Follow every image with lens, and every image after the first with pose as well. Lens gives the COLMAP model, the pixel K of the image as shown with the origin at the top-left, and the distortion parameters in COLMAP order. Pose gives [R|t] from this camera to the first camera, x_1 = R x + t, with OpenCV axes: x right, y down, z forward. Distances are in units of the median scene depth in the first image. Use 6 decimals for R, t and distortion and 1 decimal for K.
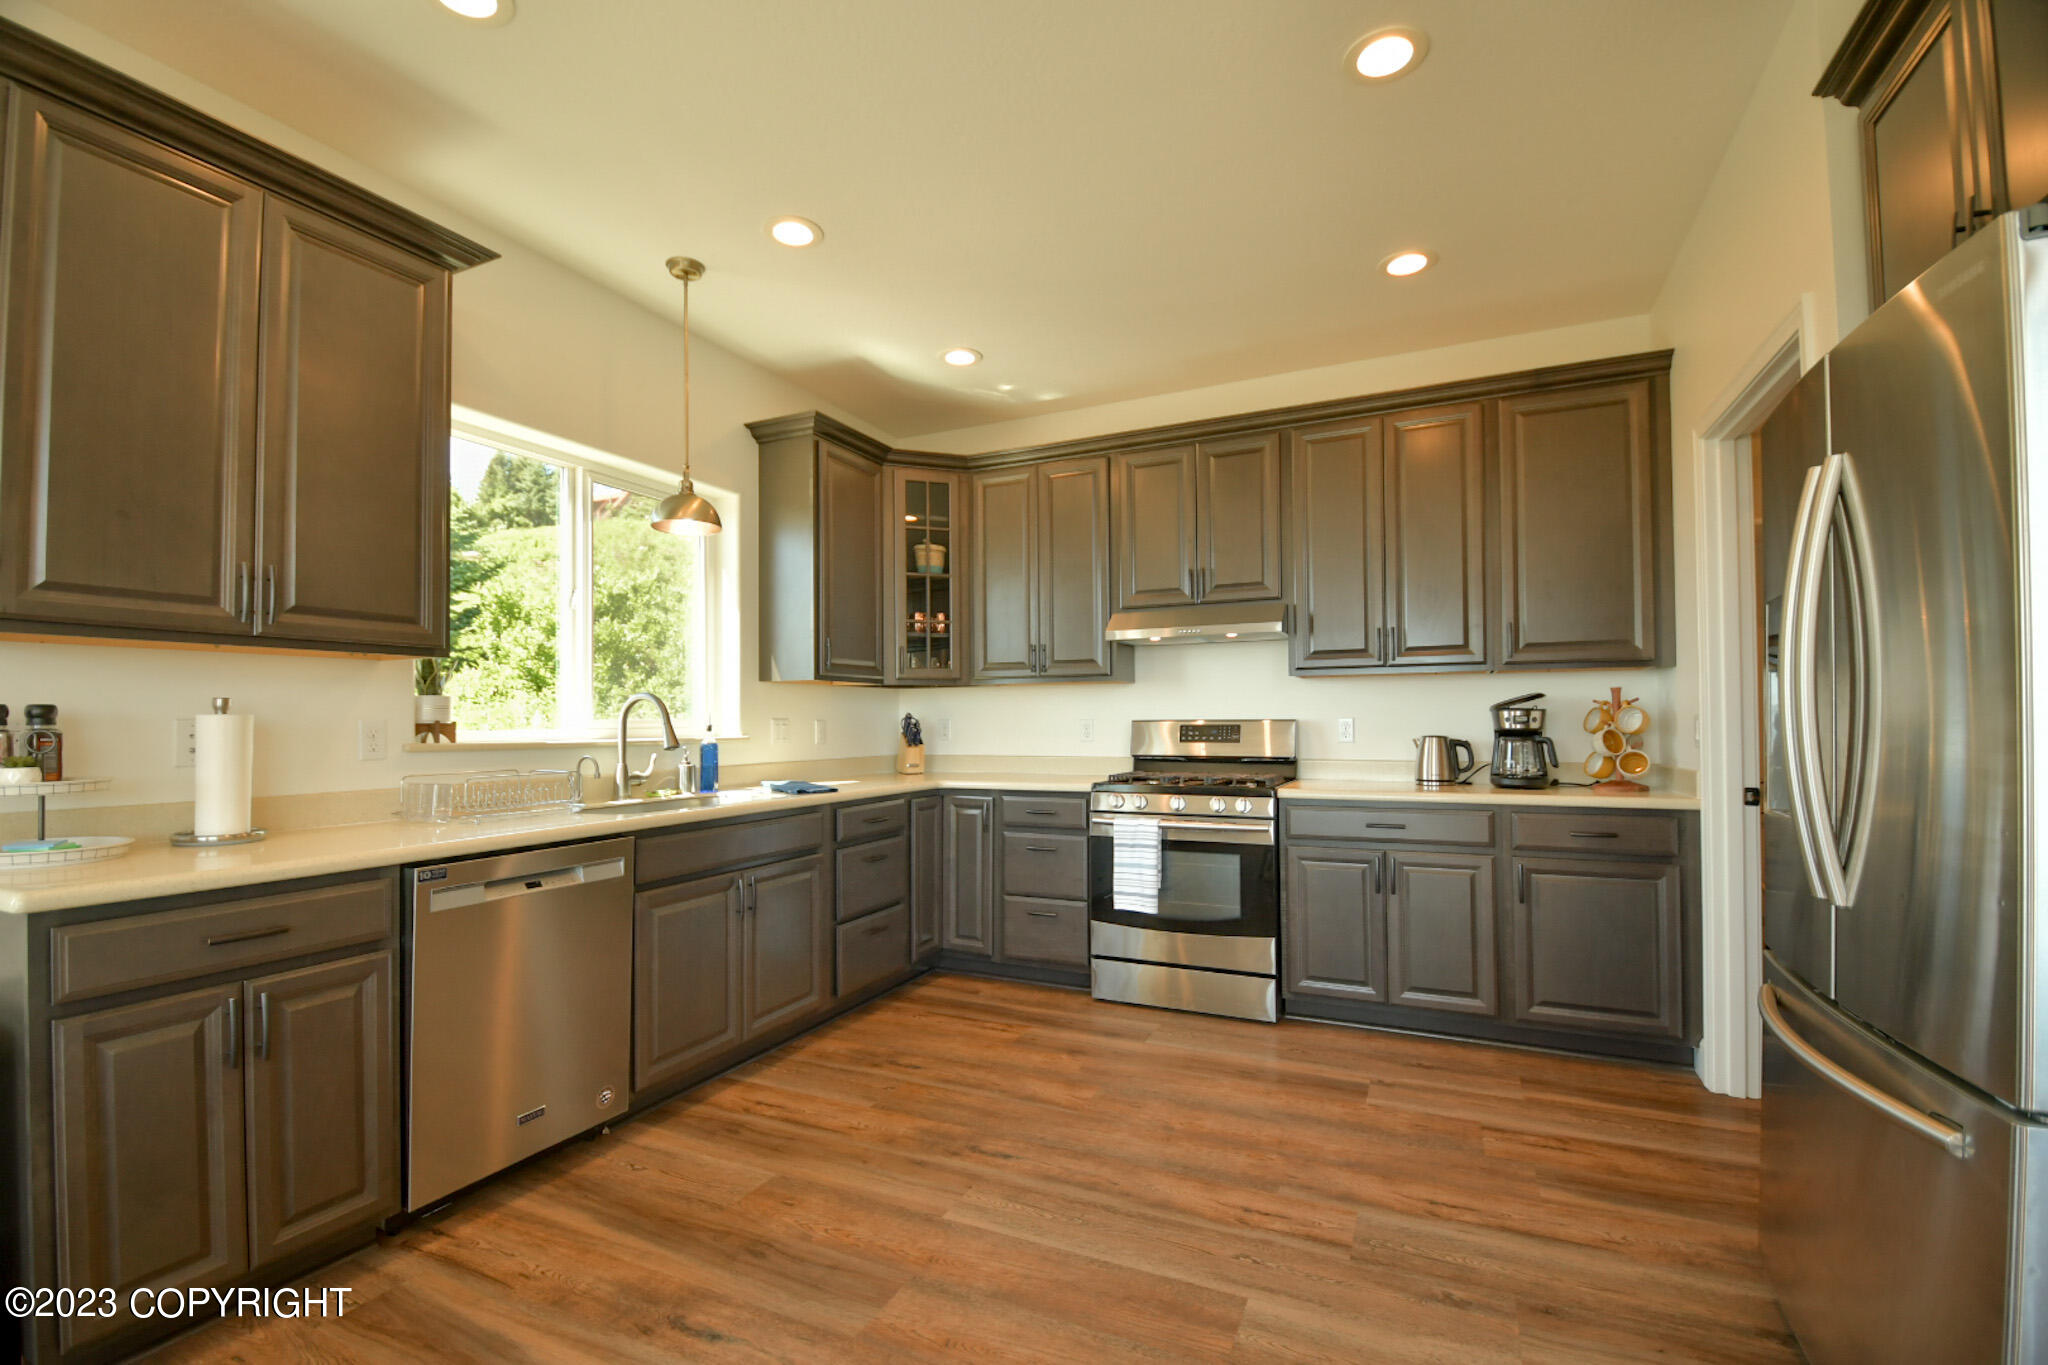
lens RADIAL K [[897.5, 0, 1030.0], [0, 897.5, 702.7], [0, 0, 1]] dist [0.002544, -0.014200]
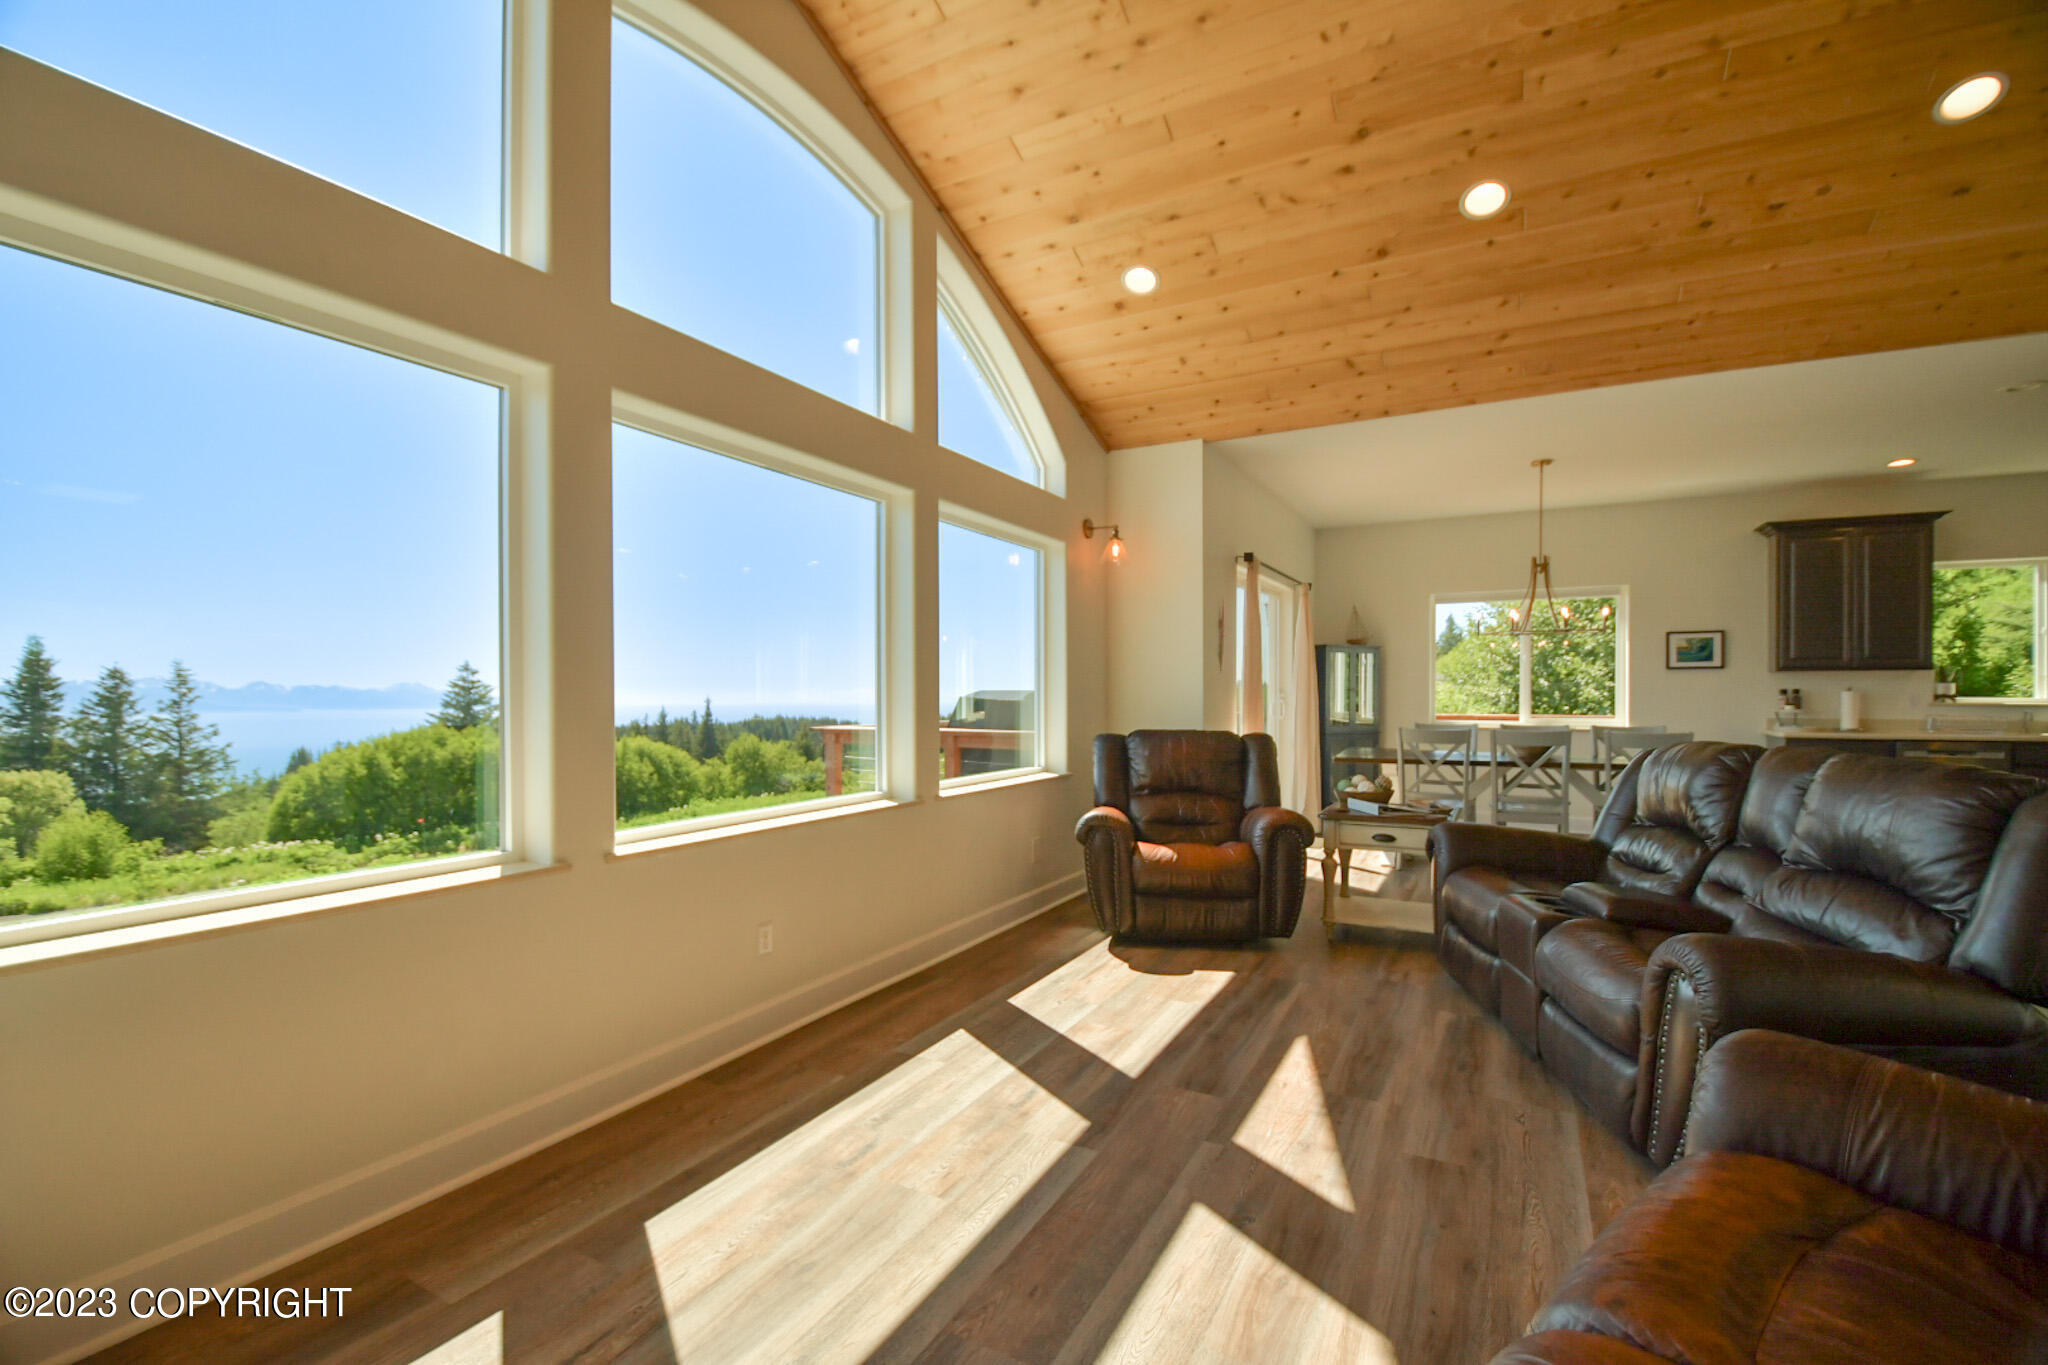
lens RADIAL K [[897.5, 0, 1010.8], [0, 897.5, 709.2], [0, 0, 1]] dist [0.002544, -0.014200]
pose [[-0.058472, 0.023712, -0.998007, 1.573107], [0.019374, 0.999557, 0.022613, -0.033854], [0.998101, -0.018013, -0.058906, -1.160211]]
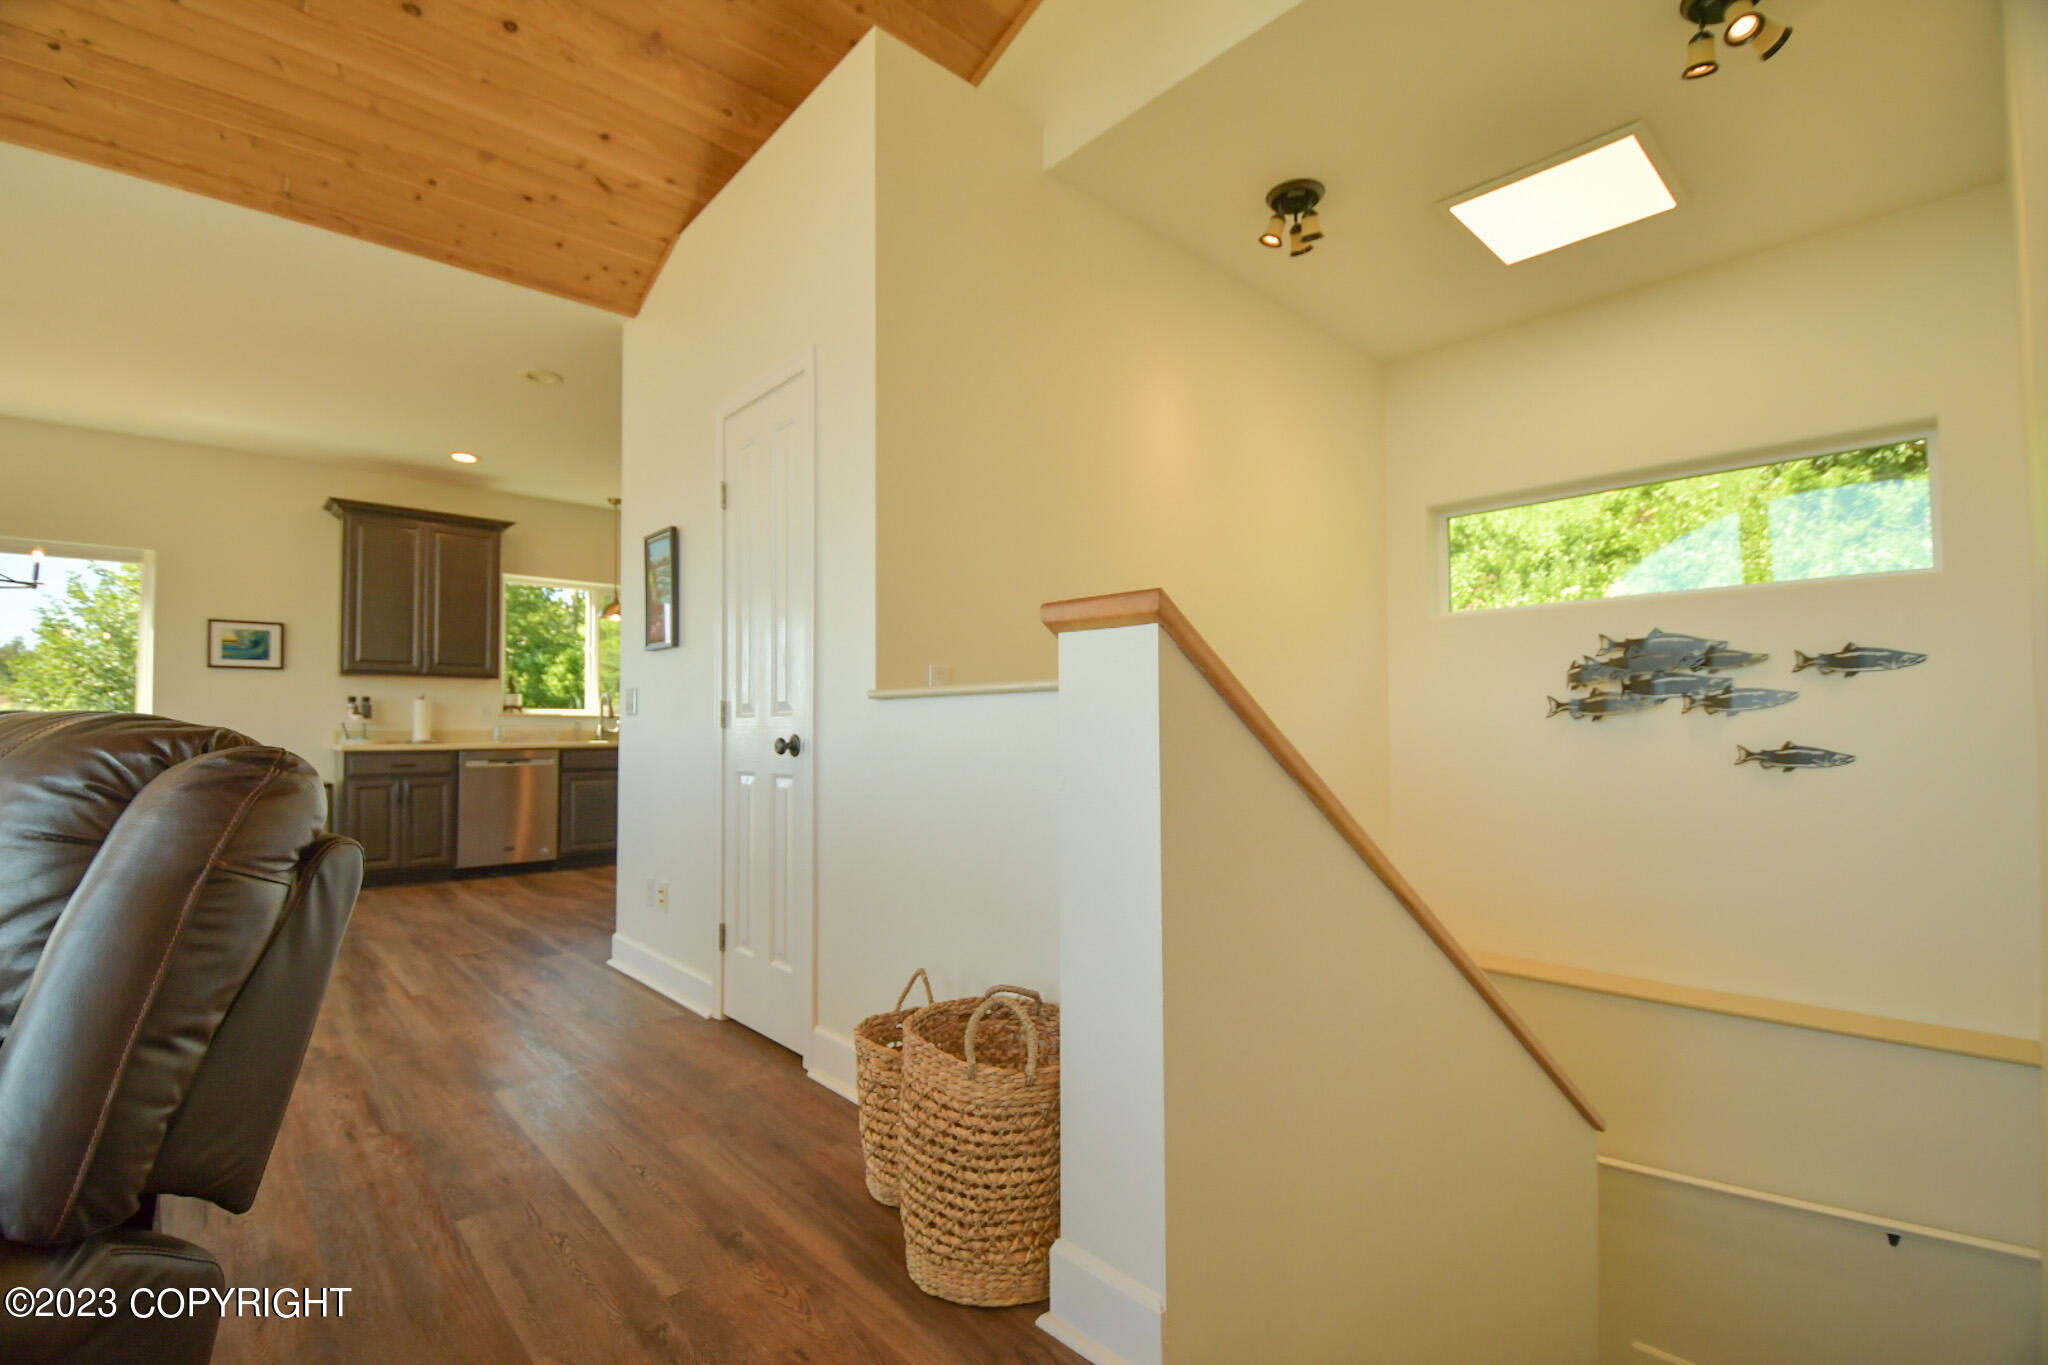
lens RADIAL K [[897.5, 0, 1020.4], [0, 897.5, 696.6], [0, 0, 1]] dist [0.002544, -0.014200]
pose [[0.930353, -0.011434, -0.366487, 1.289362], [0.005637, 0.999842, -0.016885, 0.040382], [0.366622, 0.013643, 0.930270, -0.653702]]
